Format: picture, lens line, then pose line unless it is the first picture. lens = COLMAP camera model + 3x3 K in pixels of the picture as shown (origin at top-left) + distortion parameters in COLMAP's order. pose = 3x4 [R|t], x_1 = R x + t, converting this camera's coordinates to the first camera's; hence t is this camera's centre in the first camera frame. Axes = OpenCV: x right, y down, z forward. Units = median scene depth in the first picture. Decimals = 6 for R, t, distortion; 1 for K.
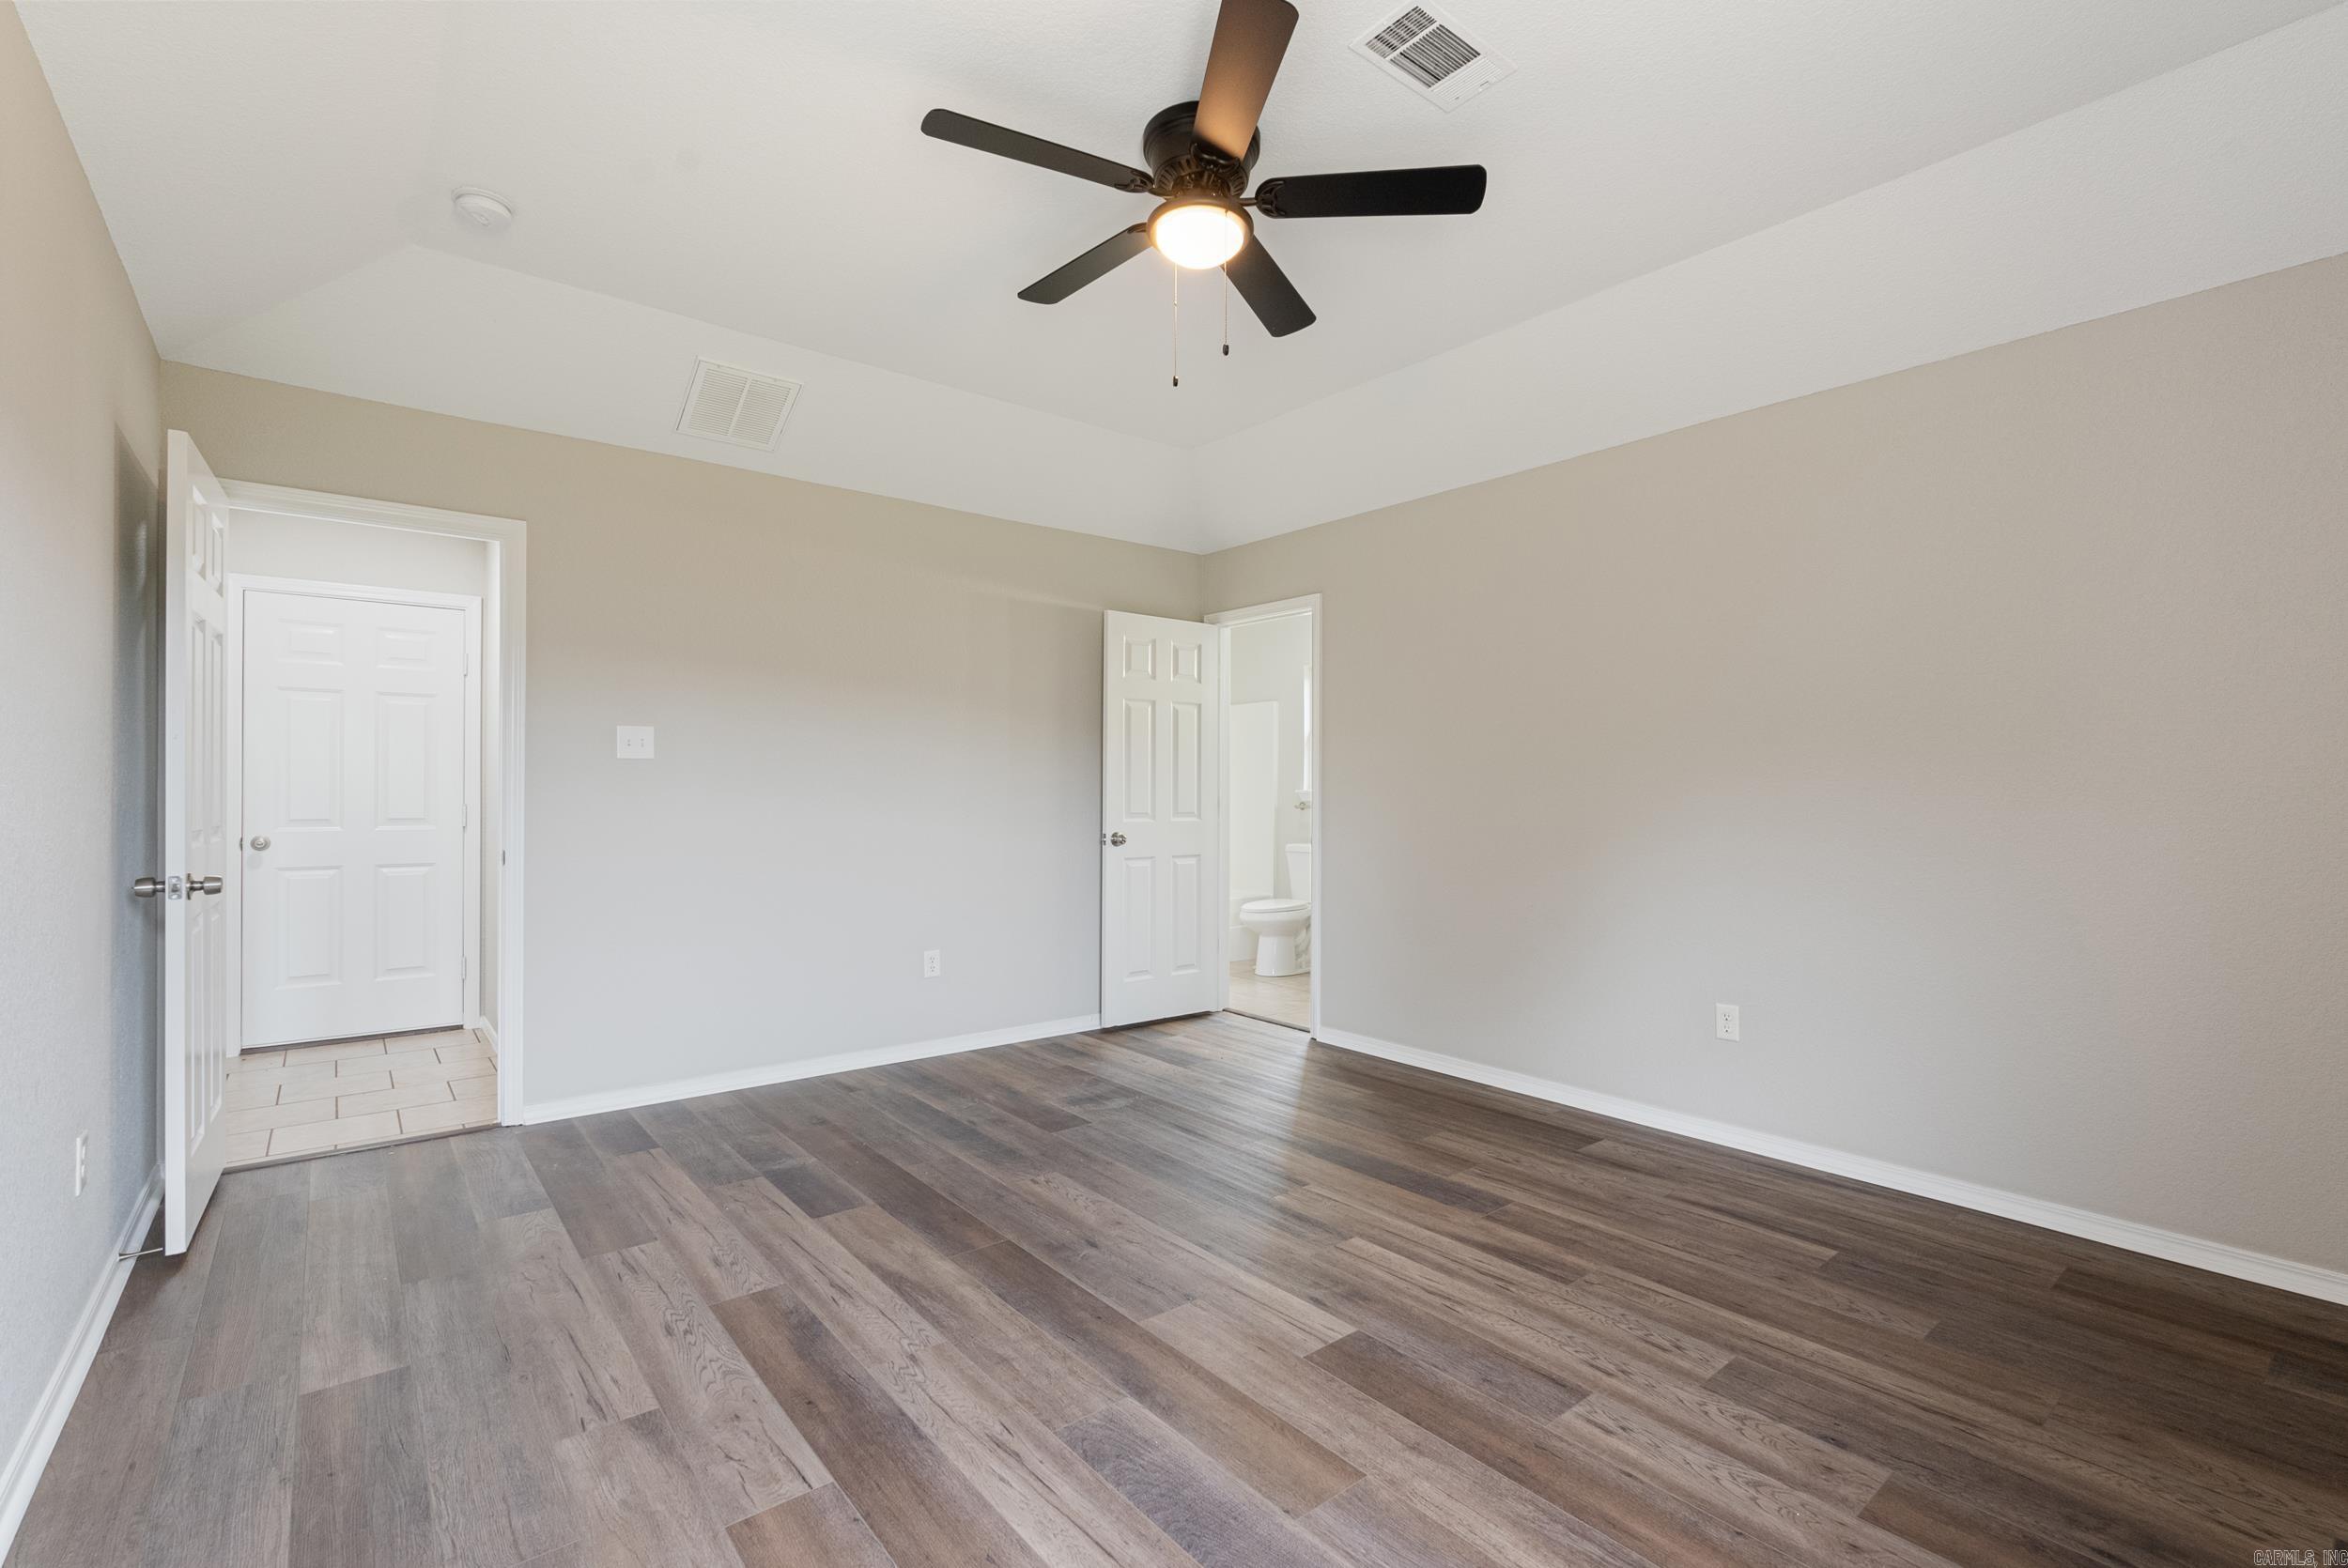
lens RADIAL K [[1065.4, 0, 1174.9], [0, 1065.4, 798.3], [0, 0, 1]] dist [-0.002930, -0.000255]
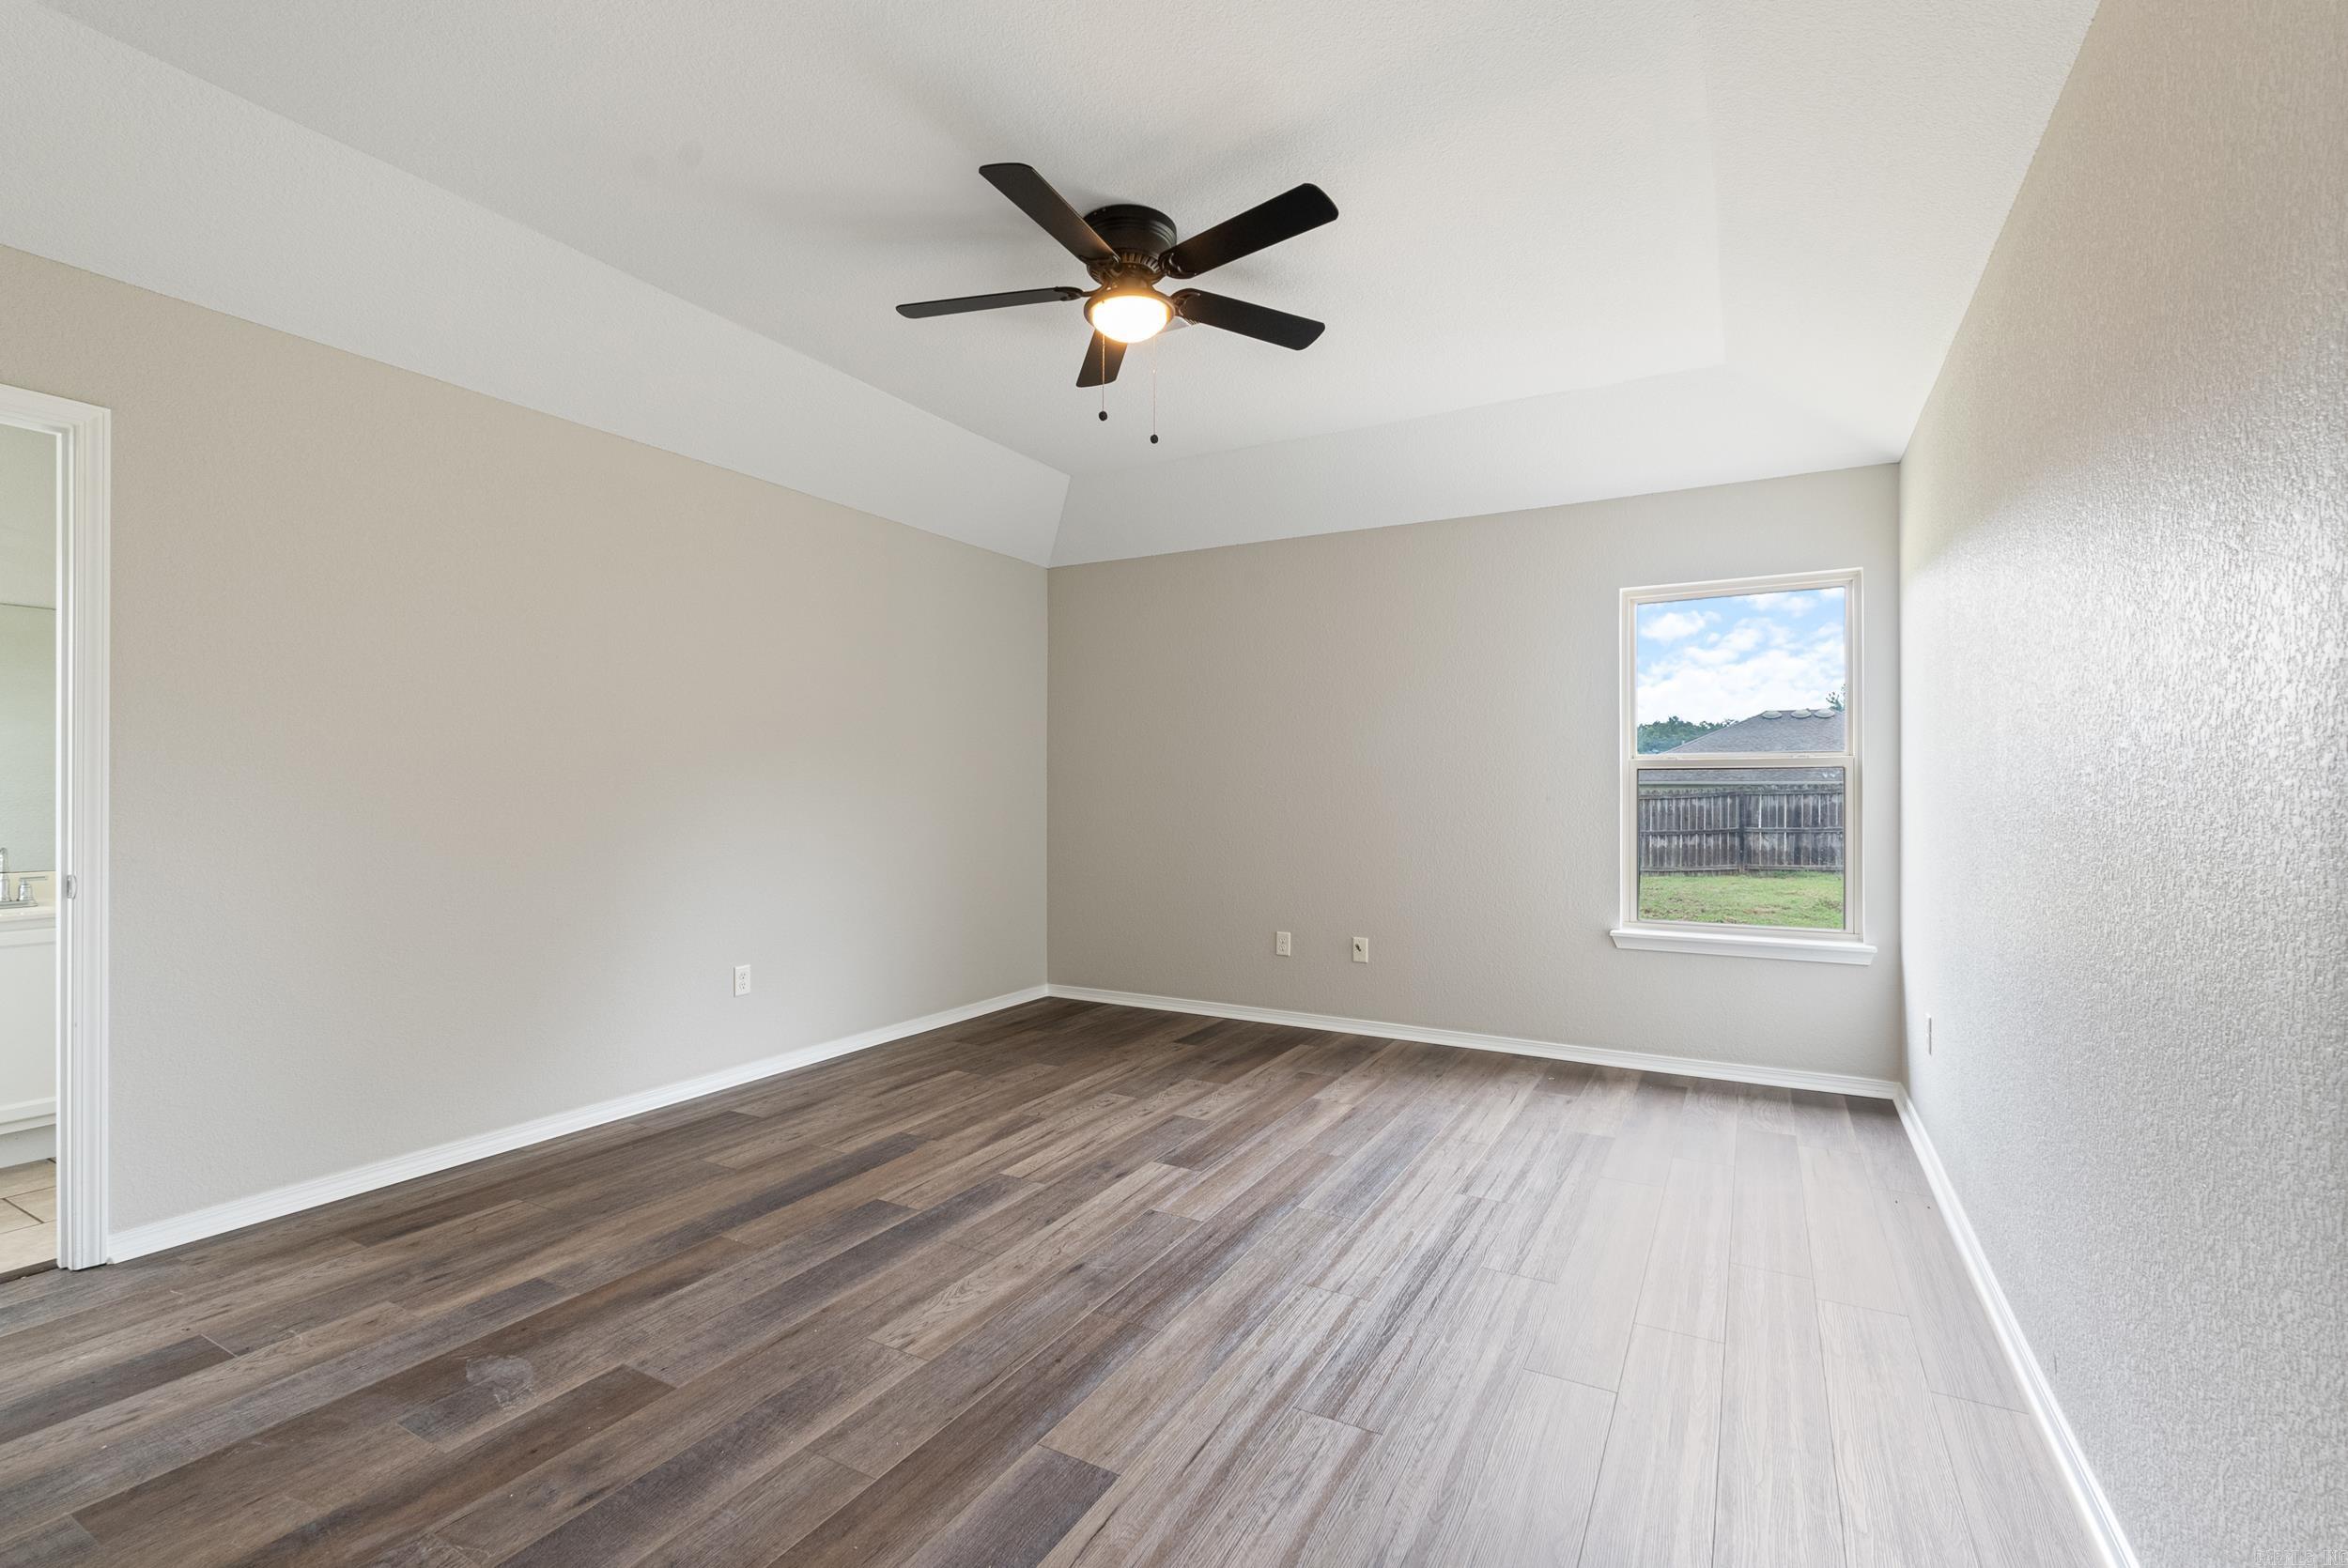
lens RADIAL K [[1033.2, 0, 1156.3], [0, 1033.2, 814.1], [0, 0, 1]] dist [-0.000187, 0.000434]
pose [[-0.356374, -0.028140, 0.933920, -0.973964], [0.006495, 0.999448, 0.032593, -0.022785], [-0.934321, 0.017681, -0.355994, 1.268192]]
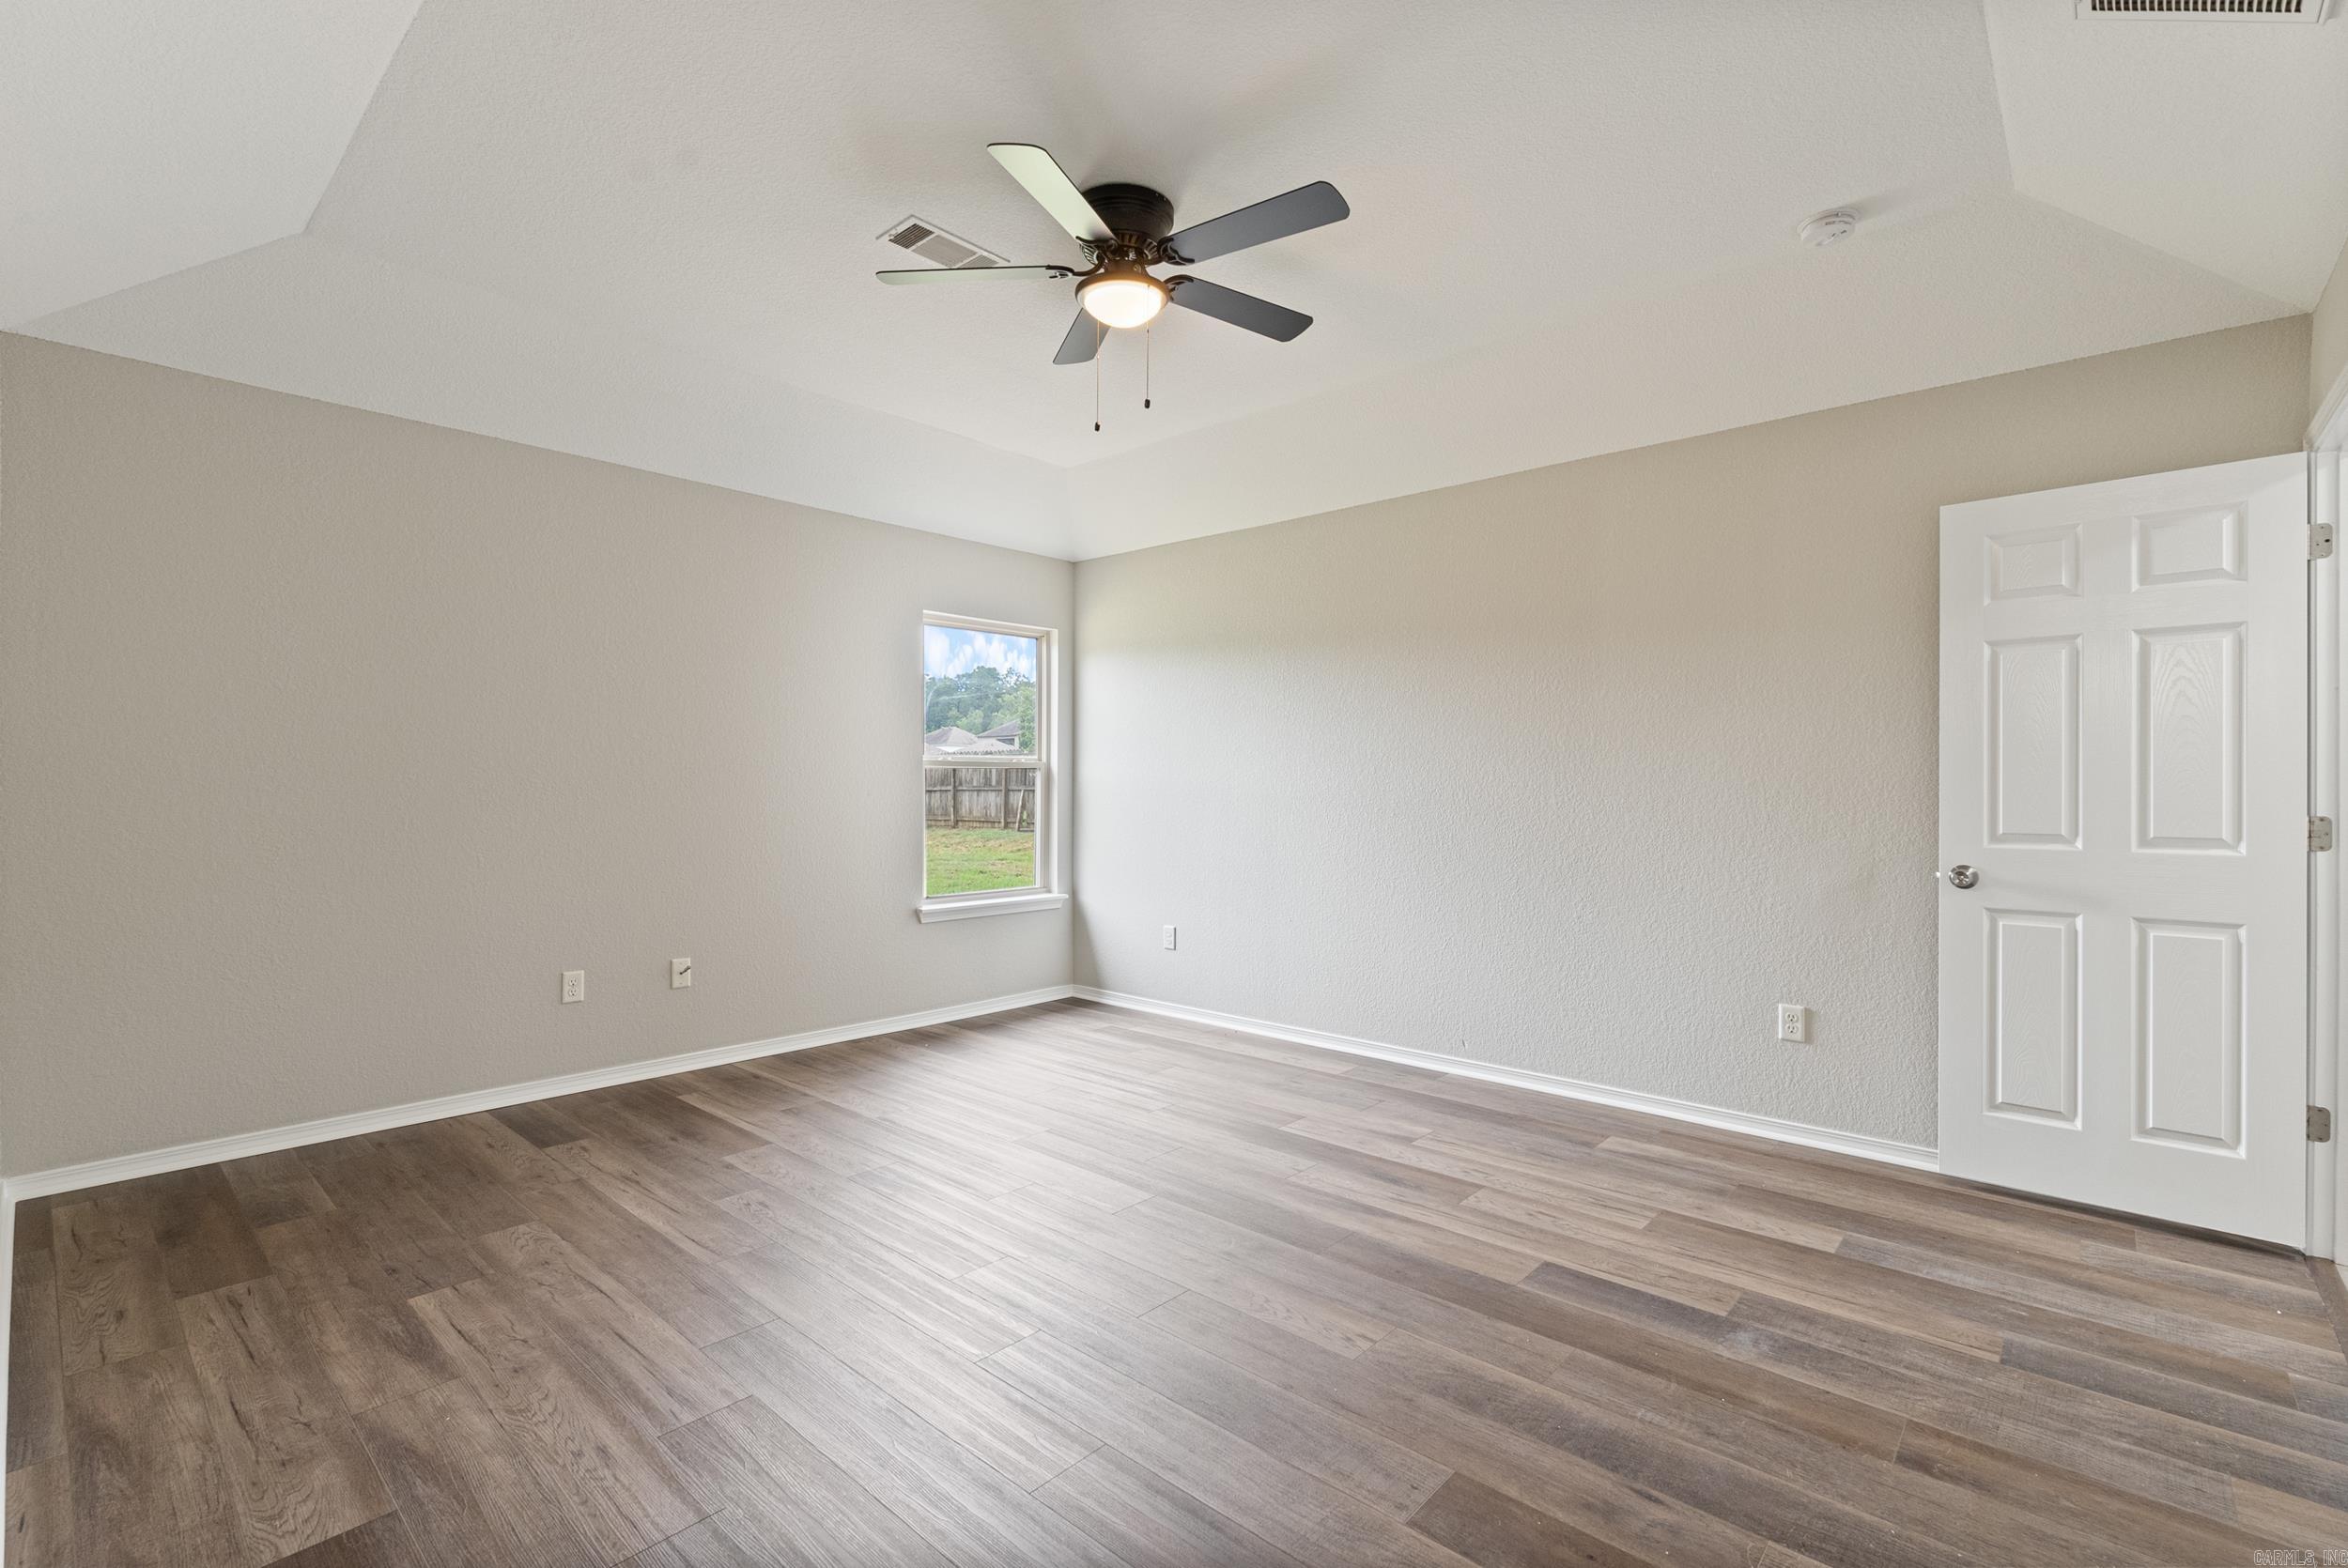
lens RADIAL K [[1065.4, 0, 1174.9], [0, 1065.4, 798.3], [0, 0, 1]] dist [-0.002930, -0.000255]
pose [[-0.987923, -0.007580, -0.154757, 0.128074], [-0.010503, 0.999781, 0.018080, -0.017344], [0.154586, 0.019487, -0.987787, 1.965028]]
